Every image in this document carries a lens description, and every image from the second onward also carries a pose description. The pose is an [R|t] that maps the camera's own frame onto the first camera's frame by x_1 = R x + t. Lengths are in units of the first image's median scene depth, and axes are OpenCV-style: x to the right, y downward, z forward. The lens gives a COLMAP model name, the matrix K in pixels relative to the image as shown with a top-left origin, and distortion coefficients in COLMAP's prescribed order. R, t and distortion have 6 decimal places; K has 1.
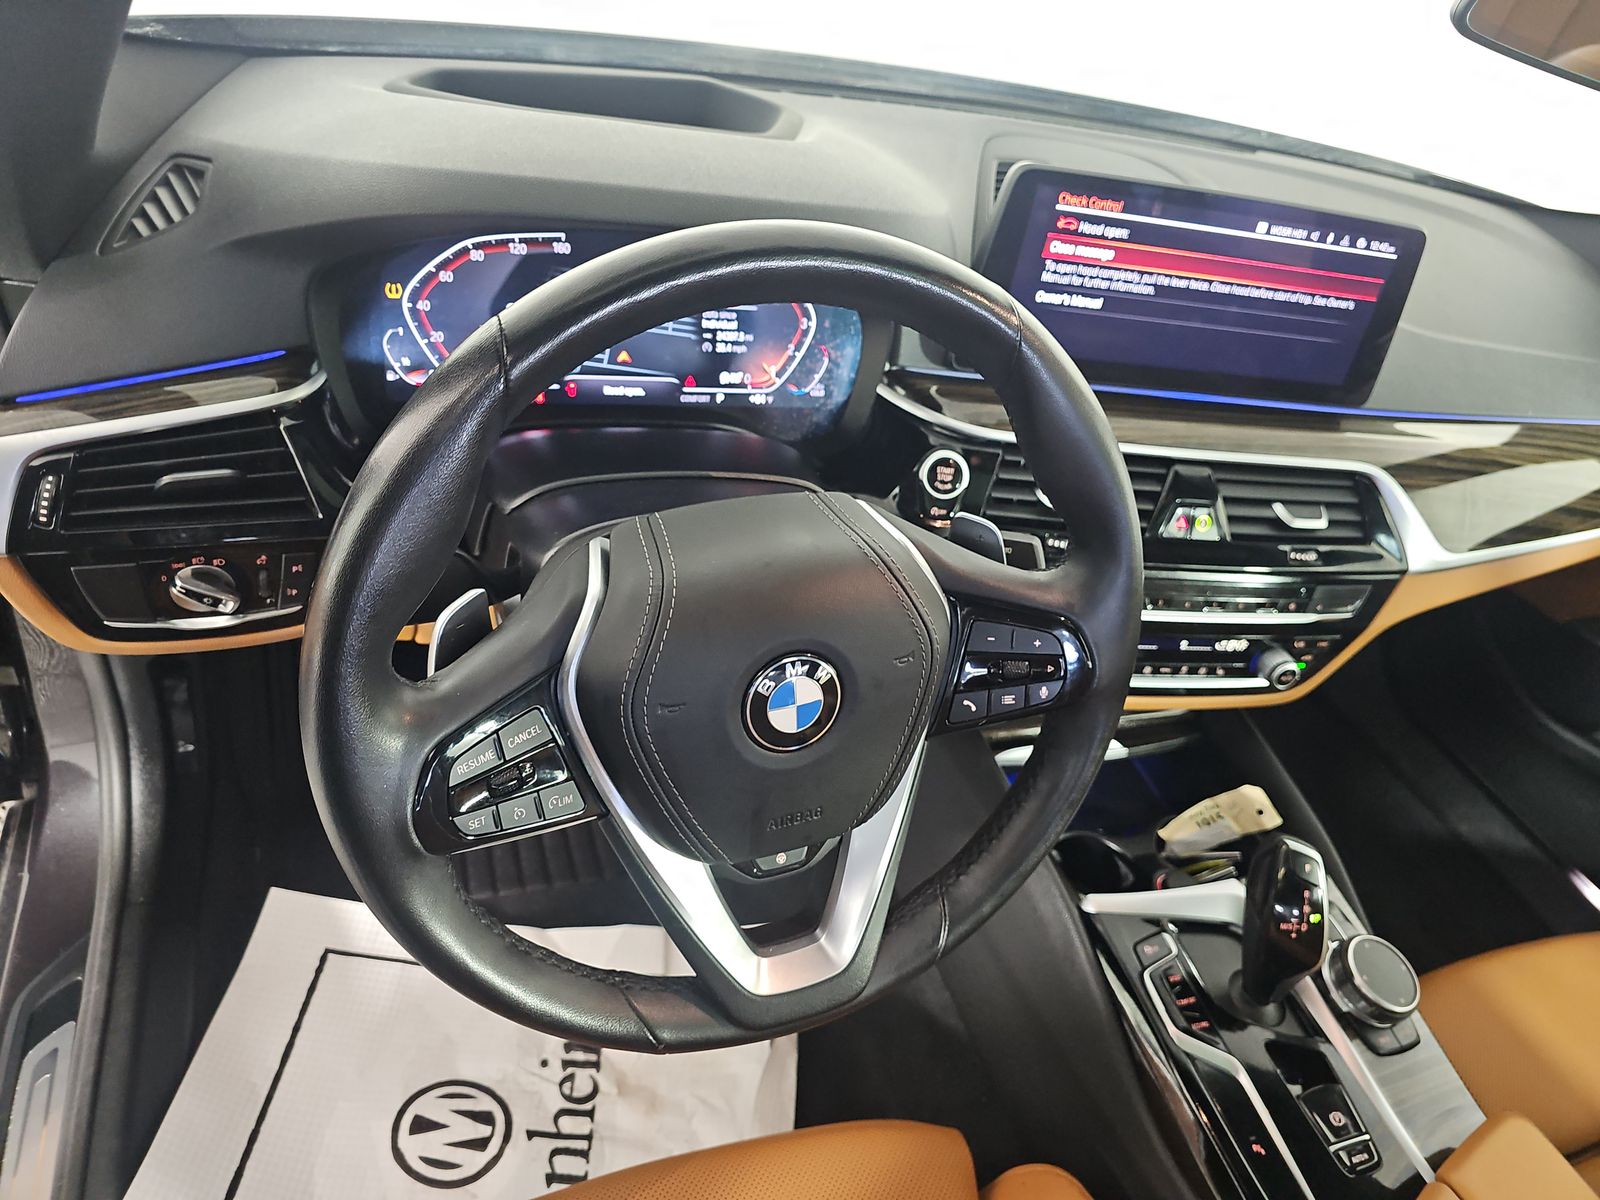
lens RADIAL K [[1030.5, 0, 800.0], [0, 1030.5, 600.0], [0, 0, 1]] dist [0.001279, -0.002549]
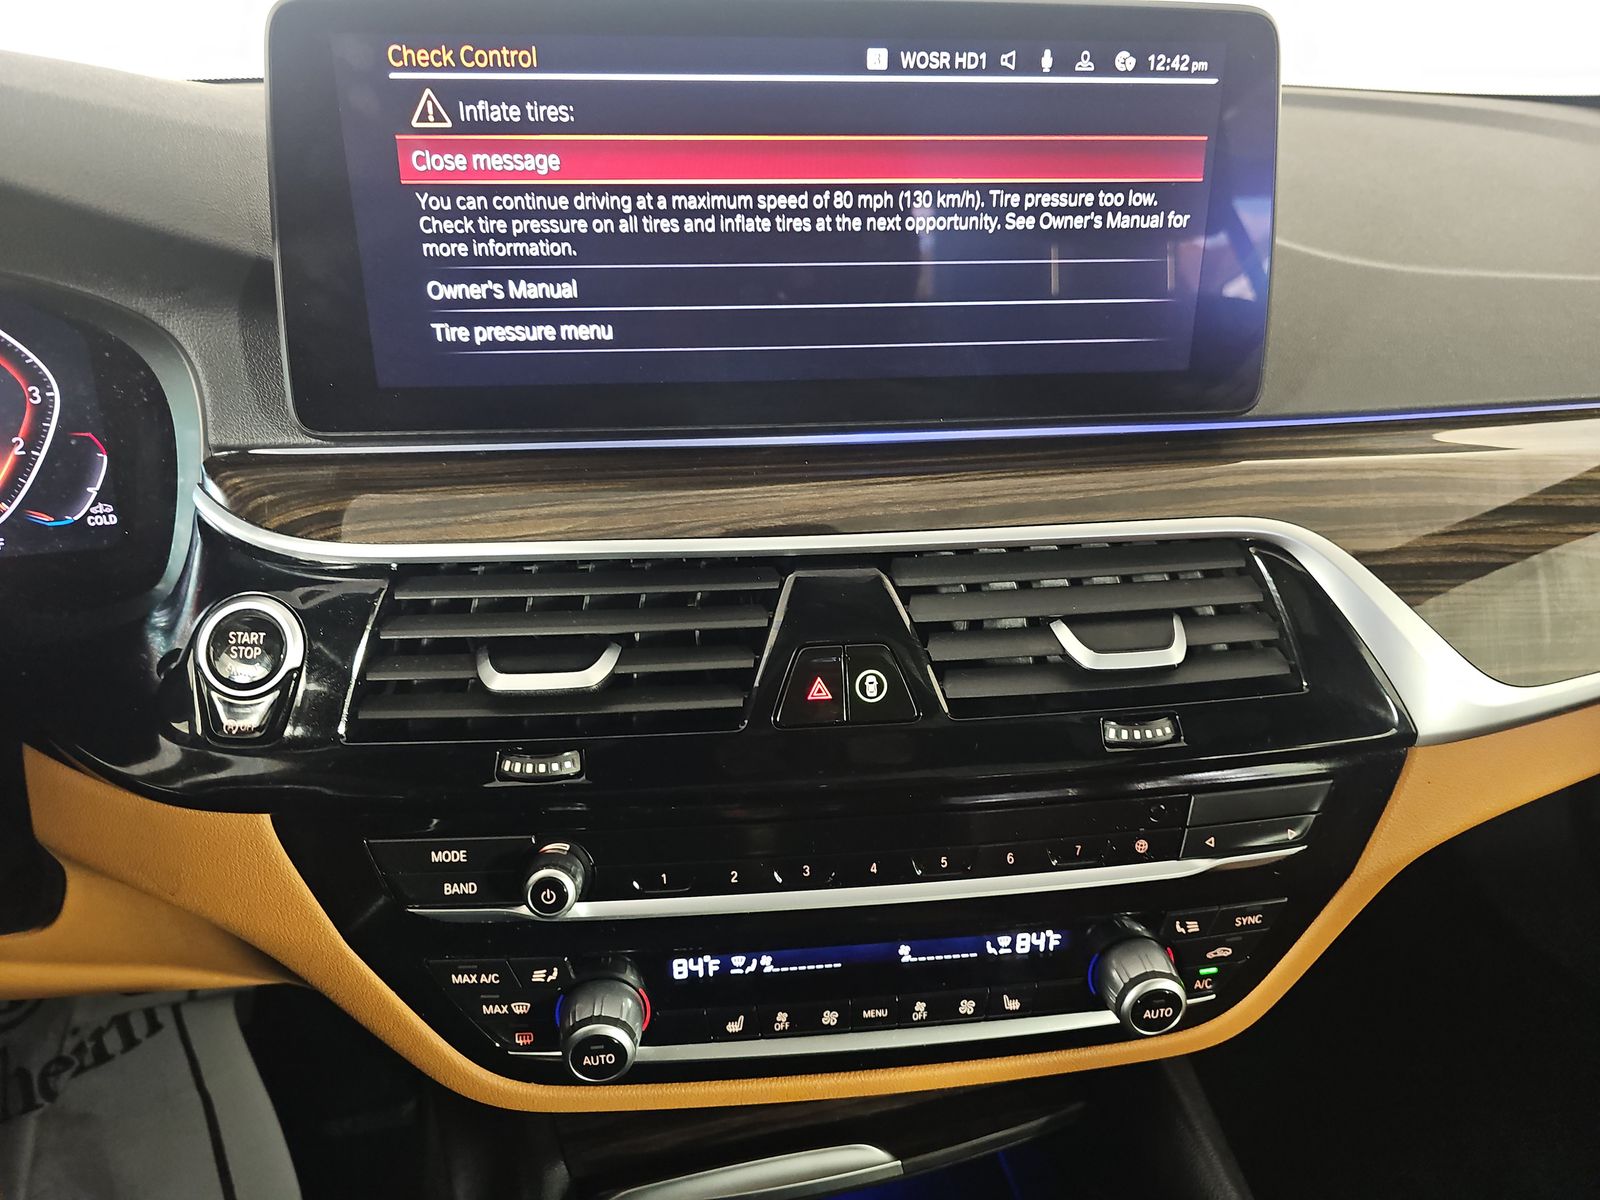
lens RADIAL K [[1089.2, 0, 801.6], [0, 1089.2, 579.7], [0, 0, 1]] dist [0.035845, -0.088833]
pose [[0.979210, -0.122083, -0.161998, 0.429080], [0.091846, 0.978900, -0.182537, -0.034267], [0.180865, 0.163863, 0.969761, 0.500167]]
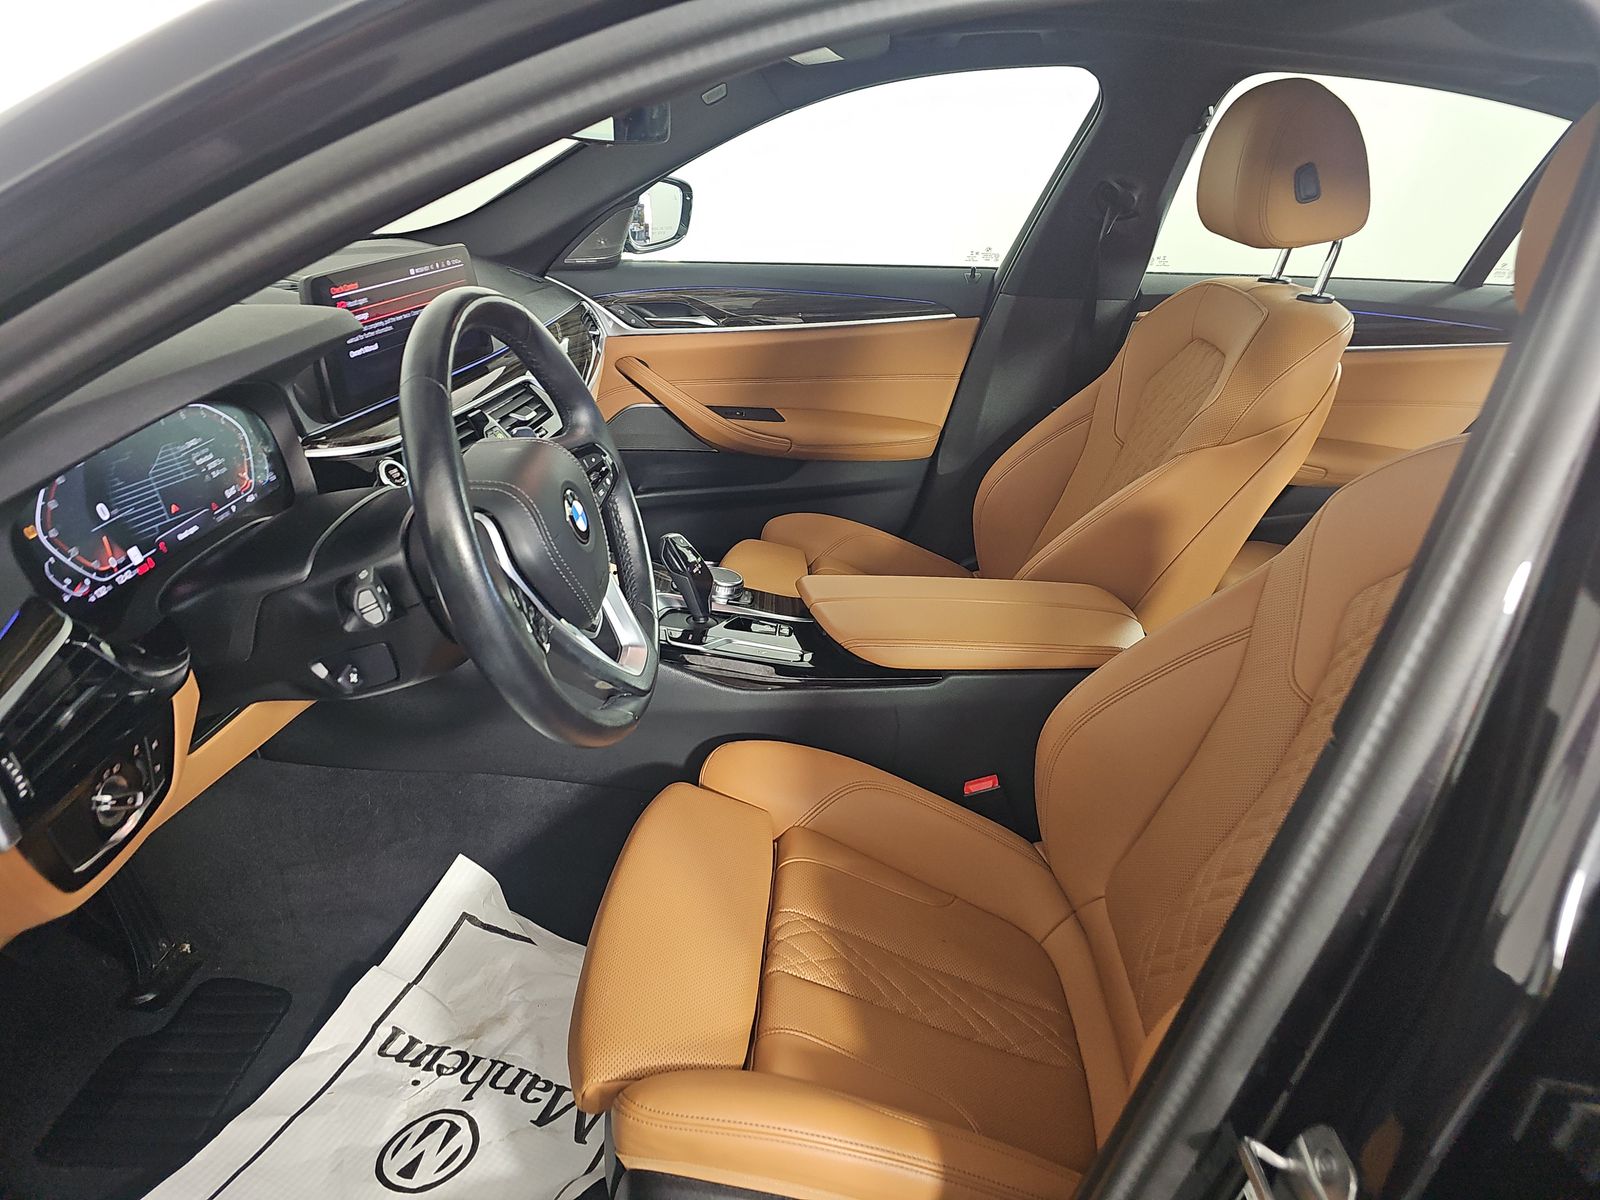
lens RADIAL K [[1062.5, 0, 789.7], [0, 1062.5, 595.1], [0, 0, 1]] dist [0.081841, -0.085440]
pose [[0.384962, -0.536890, 0.750702, -0.815875], [0.589844, 0.768718, 0.247301, -0.031263], [-0.709851, 0.347596, 0.612608, -0.276969]]
